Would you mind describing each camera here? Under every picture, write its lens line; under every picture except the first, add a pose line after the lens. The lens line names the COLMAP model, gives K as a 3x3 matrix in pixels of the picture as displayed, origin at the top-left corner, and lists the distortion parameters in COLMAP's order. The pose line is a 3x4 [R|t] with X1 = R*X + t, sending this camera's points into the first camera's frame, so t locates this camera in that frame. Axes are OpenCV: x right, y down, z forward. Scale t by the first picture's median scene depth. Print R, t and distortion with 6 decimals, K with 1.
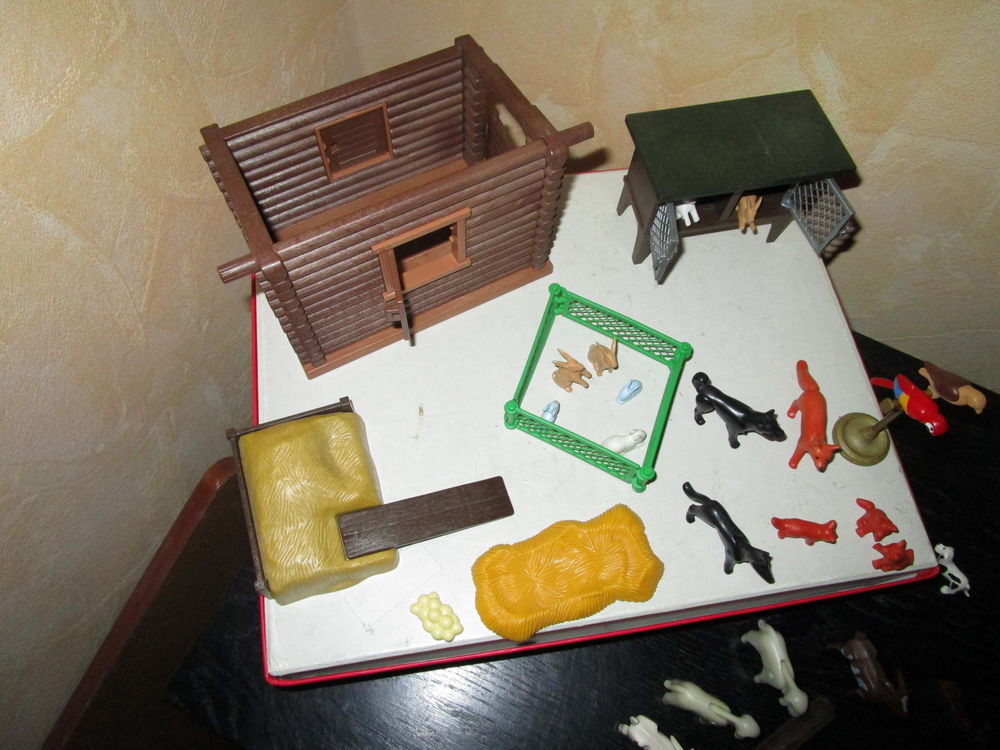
lens RADIAL K [[704.2, 0, 500.0], [0, 704.2, 375.0], [0, 0, 1]] dist [0.007479, 0.000923]
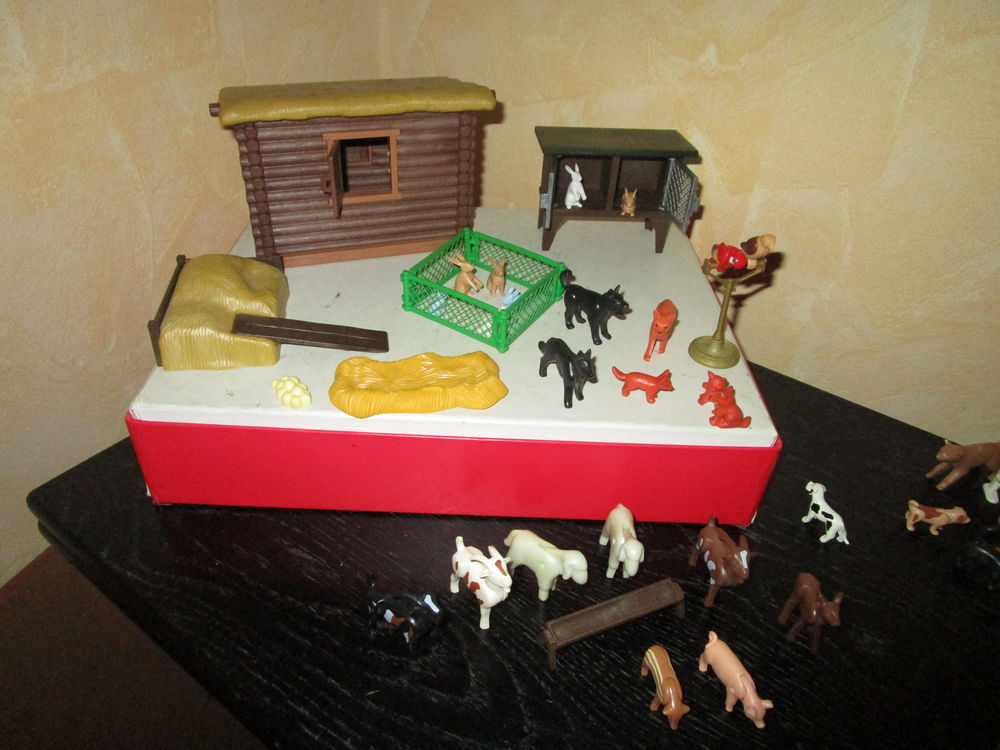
lens RADIAL K [[704.2, 0, 500.0], [0, 704.2, 375.0], [0, 0, 1]] dist [0.007479, 0.000923]
pose [[0.987381, 0.107045, -0.116705, 0.321480], [-0.150839, 0.860160, -0.487209, 0.727479], [0.048232, 0.498665, 0.865452, 0.048162]]
